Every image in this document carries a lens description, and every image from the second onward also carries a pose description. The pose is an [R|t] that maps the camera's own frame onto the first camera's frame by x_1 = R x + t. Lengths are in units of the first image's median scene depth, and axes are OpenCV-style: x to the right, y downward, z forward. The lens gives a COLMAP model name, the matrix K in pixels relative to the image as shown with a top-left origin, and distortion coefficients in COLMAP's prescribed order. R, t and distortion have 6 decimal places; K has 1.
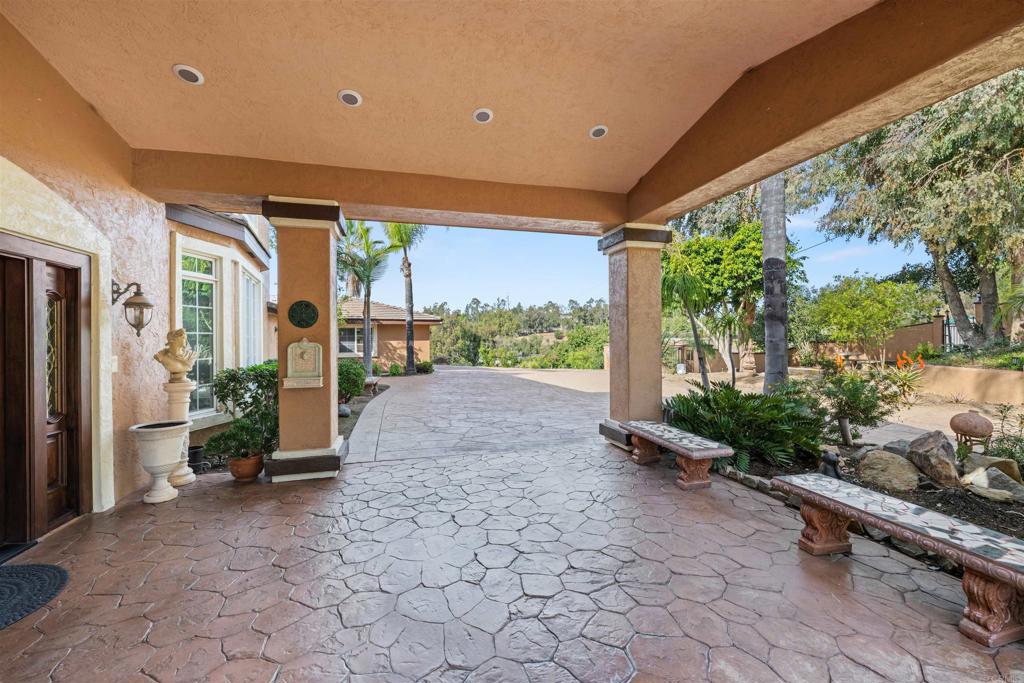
lens RADIAL K [[411.4, 0, 512.9], [0, 411.4, 343.1], [0, 0, 1]] dist [0.000564, 0.000138]
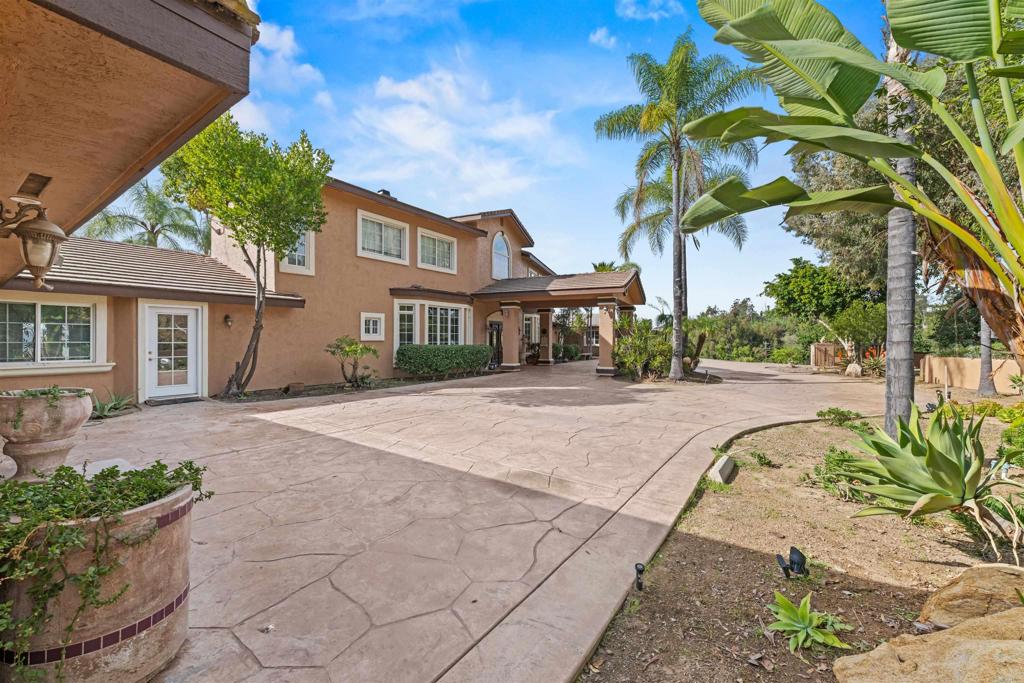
lens RADIAL K [[411.4, 0, 512.9], [0, 411.4, 343.1], [0, 0, 1]] dist [0.000564, 0.000138]
pose [[0.761489, 0.018569, -0.647912, 1.449130], [-0.015975, 0.999824, 0.009880, 0.014494], [0.647981, 0.002827, 0.761651, -1.803934]]
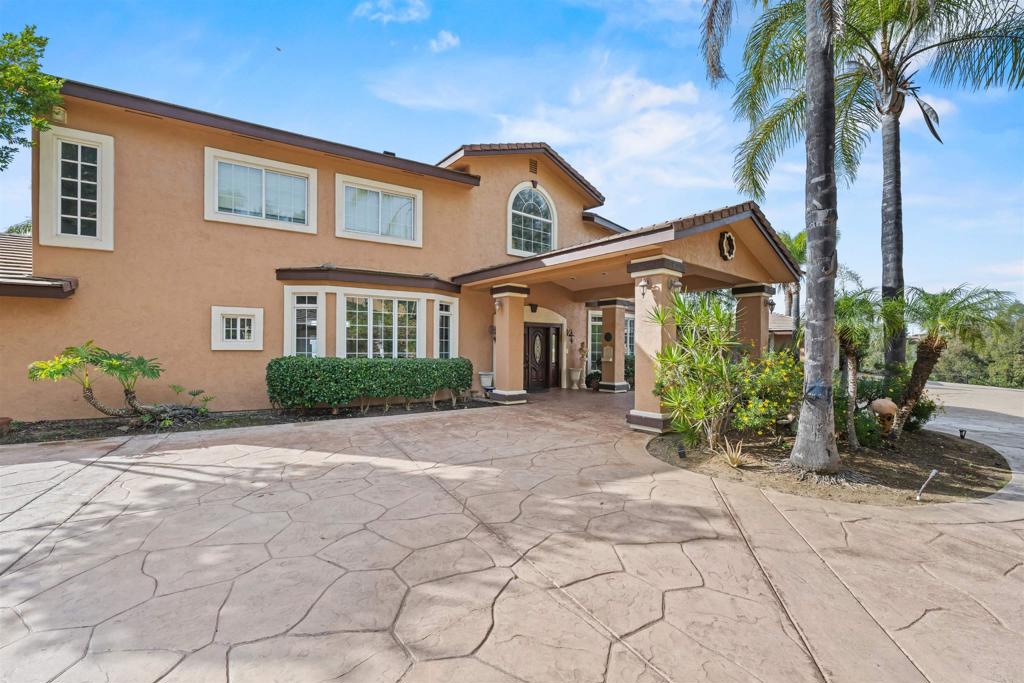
lens RADIAL K [[411.4, 0, 512.9], [0, 411.4, 343.1], [0, 0, 1]] dist [0.000564, 0.000138]
pose [[0.407947, 0.006714, -0.912981, 1.184907], [-0.020201, 0.999795, -0.001674, -0.002546], [0.912782, 0.019126, 0.407999, -0.519844]]
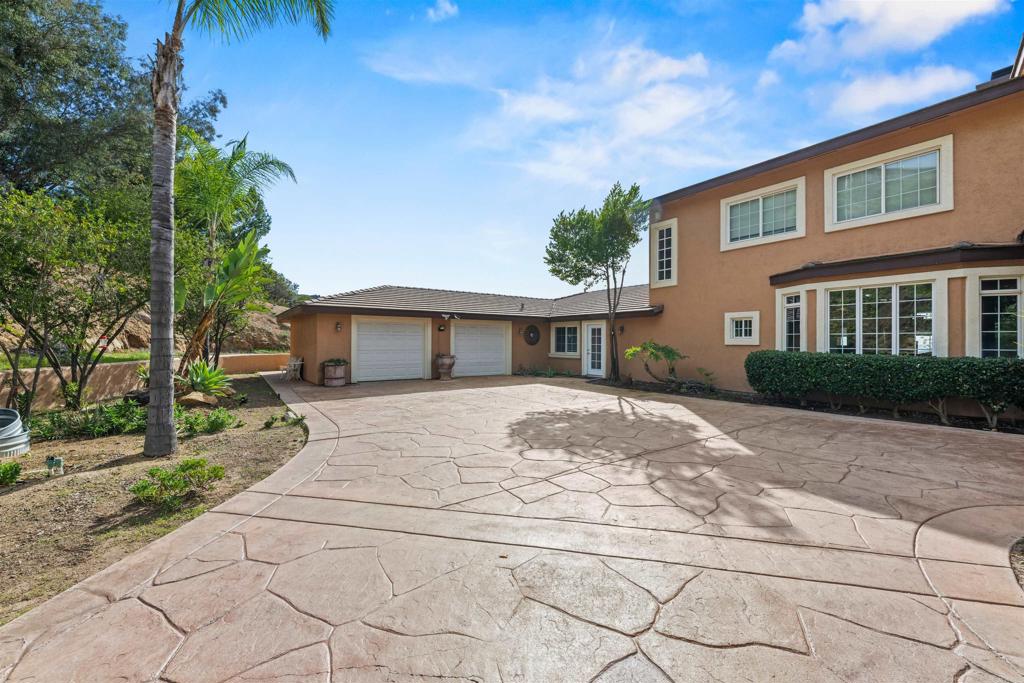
lens RADIAL K [[411.4, 0, 512.9], [0, 411.4, 343.1], [0, 0, 1]] dist [0.000564, 0.000138]
pose [[-0.875479, 0.007313, -0.483201, 1.276051], [-0.000160, 0.999881, 0.015424, 0.001236], [0.483257, 0.013581, -0.875373, 0.204121]]
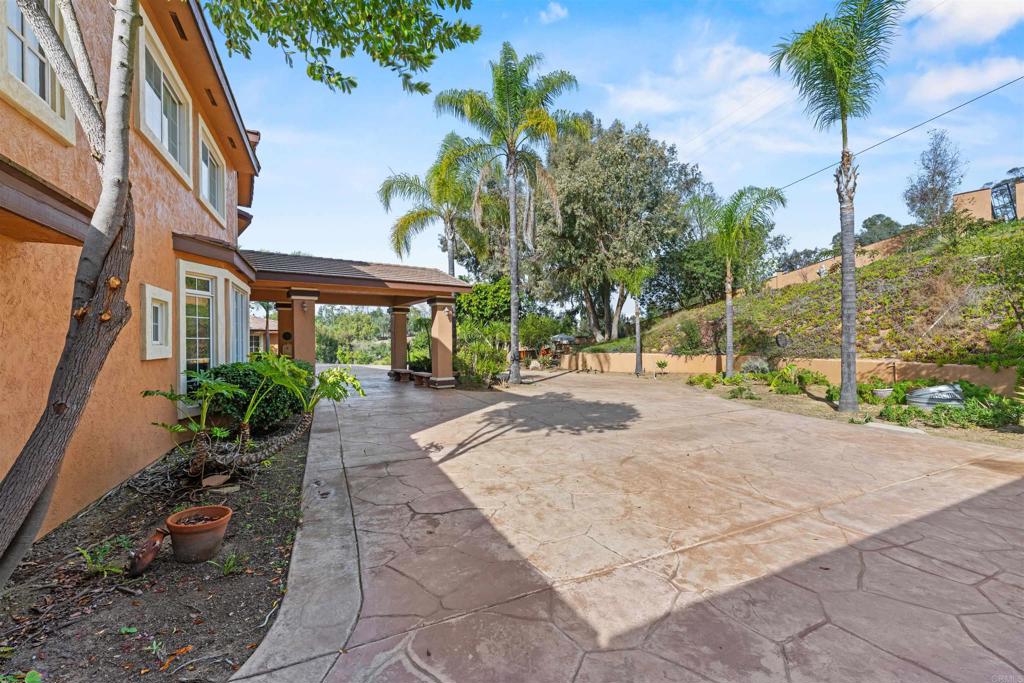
lens RADIAL K [[411.4, 0, 512.9], [0, 411.4, 343.1], [0, 0, 1]] dist [0.000564, 0.000138]
pose [[0.946598, -0.003385, 0.322398, 0.091057], [0.006433, 0.999944, -0.008388, 0.015924], [-0.322352, 0.010014, 0.946567, -1.705543]]
